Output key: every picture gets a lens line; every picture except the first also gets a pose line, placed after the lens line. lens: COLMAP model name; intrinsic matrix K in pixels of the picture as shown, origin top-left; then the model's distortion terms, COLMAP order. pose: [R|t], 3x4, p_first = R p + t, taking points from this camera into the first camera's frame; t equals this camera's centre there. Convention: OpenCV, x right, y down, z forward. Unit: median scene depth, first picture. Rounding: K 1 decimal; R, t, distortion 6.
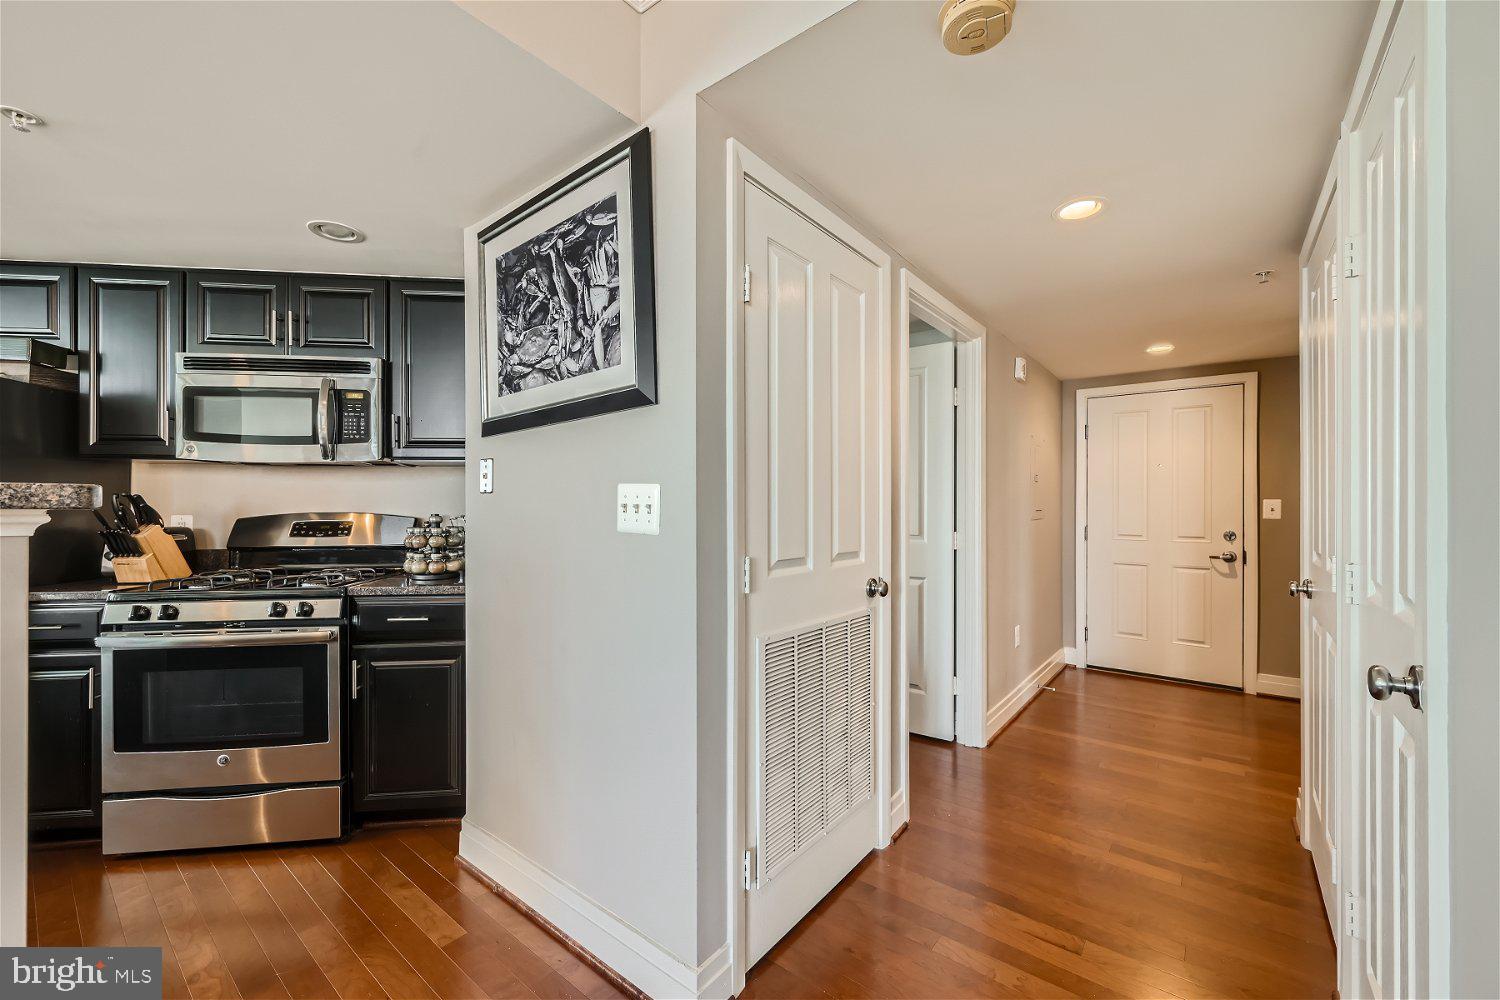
lens RADIAL K [[592.1, 0, 750.0], [0, 592.1, 500.0], [0, 0, 1]] dist [0.001160, 0.000012]
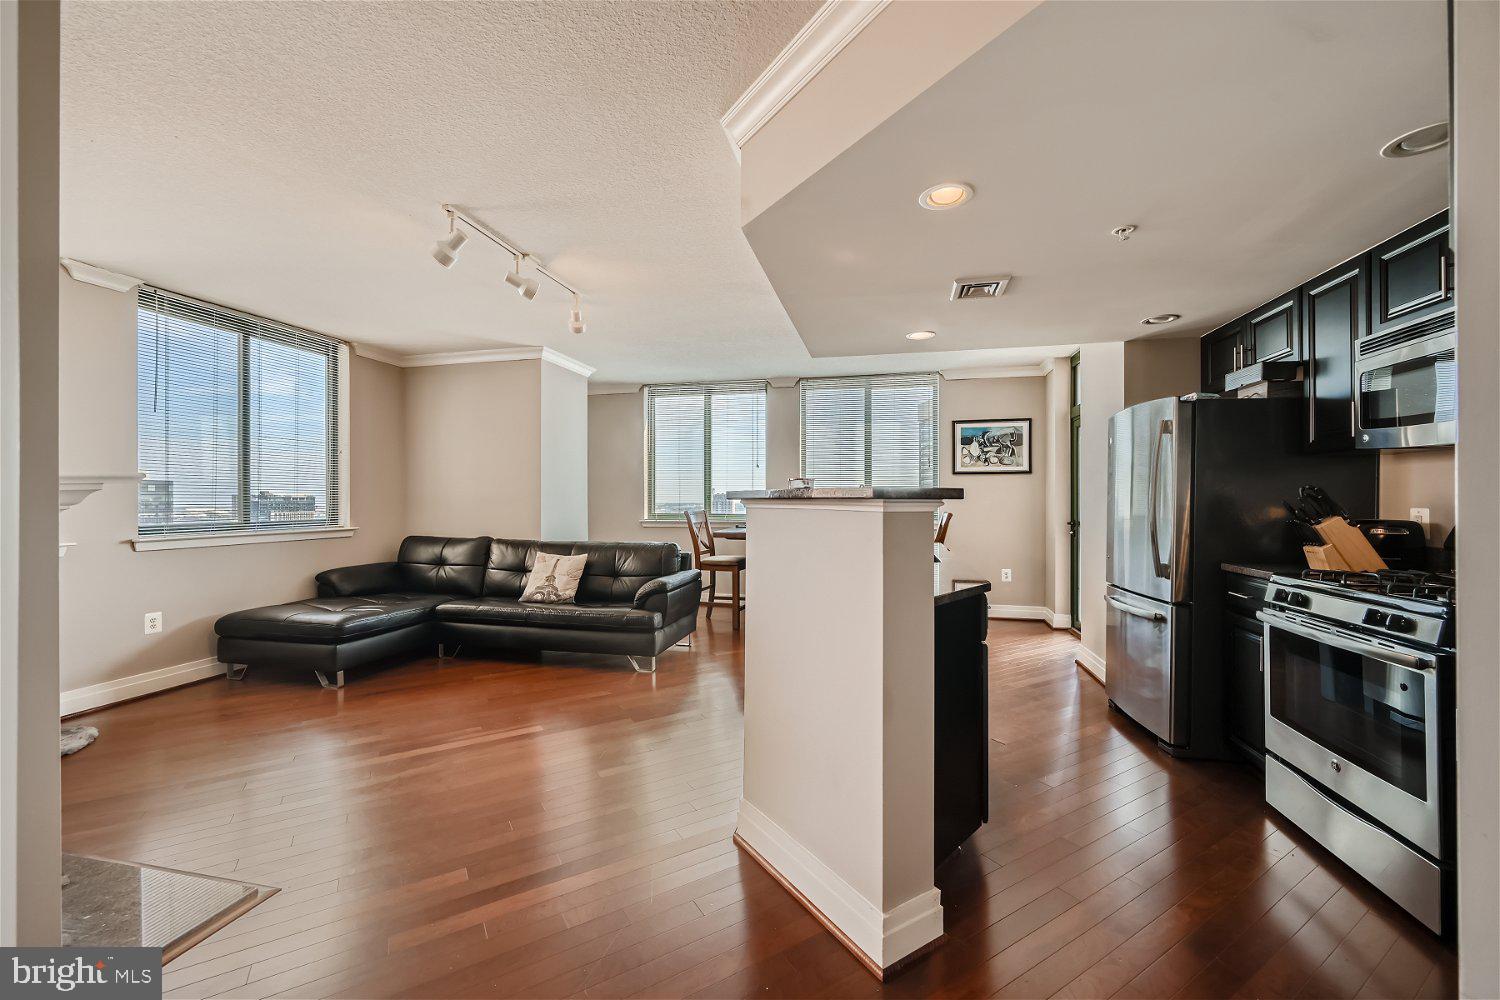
lens RADIAL K [[592.1, 0, 750.0], [0, 592.1, 500.0], [0, 0, 1]] dist [0.001160, 0.000012]
pose [[-0.339941, -0.001017, -0.940446, 0.284173], [0.011833, 0.999916, -0.005358, 0.006139], [0.940372, -0.012950, -0.339900, 0.388122]]
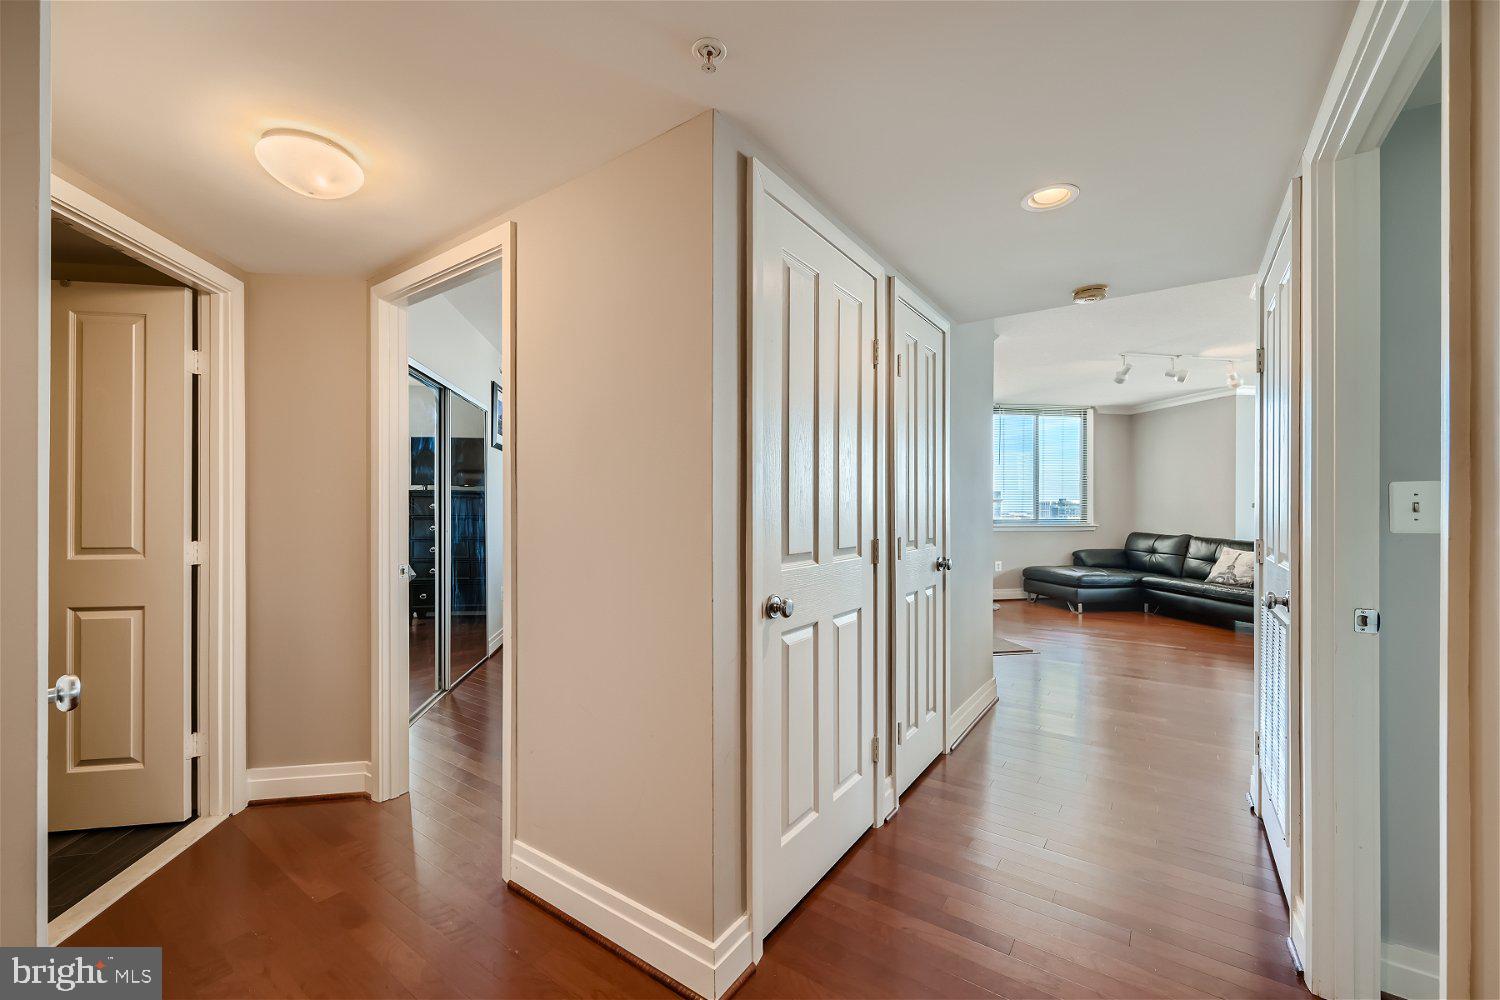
lens RADIAL K [[591.0, 0, 747.9], [0, 591.0, 504.4], [0, 0, 1]] dist [0.003158, 0.000174]
pose [[-0.998843, -0.001467, -0.048067, 0.711664], [-0.000743, 0.999886, -0.015060, 0.011598], [0.048084, -0.015007, -0.998731, 1.225461]]
